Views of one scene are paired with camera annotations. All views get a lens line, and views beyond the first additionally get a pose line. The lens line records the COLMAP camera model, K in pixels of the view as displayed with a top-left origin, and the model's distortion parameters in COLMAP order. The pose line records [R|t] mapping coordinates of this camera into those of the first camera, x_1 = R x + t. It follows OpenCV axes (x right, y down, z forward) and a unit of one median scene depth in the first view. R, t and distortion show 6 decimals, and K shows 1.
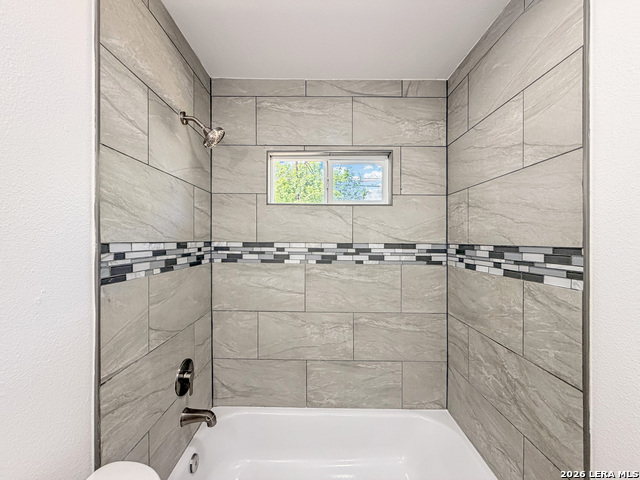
lens RADIAL K [[256.3, 0, 315.8], [0, 256.3, 244.1], [0, 0, 1]] dist [0.001763, 0.000328]
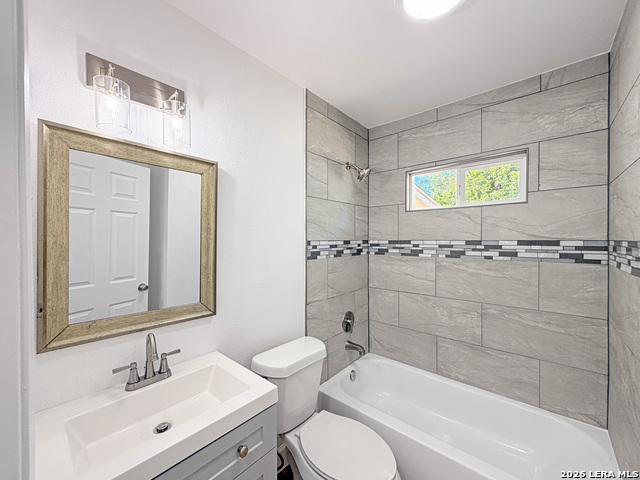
lens RADIAL K [[256.3, 0, 319.9], [0, 256.3, 240.7], [0, 0, 1]] dist [0.001763, 0.000328]
pose [[0.763340, -0.008056, -0.645947, 0.333379], [0.000232, 0.999926, -0.012197, 0.010867], [0.645997, 0.009161, 0.763285, -0.305014]]
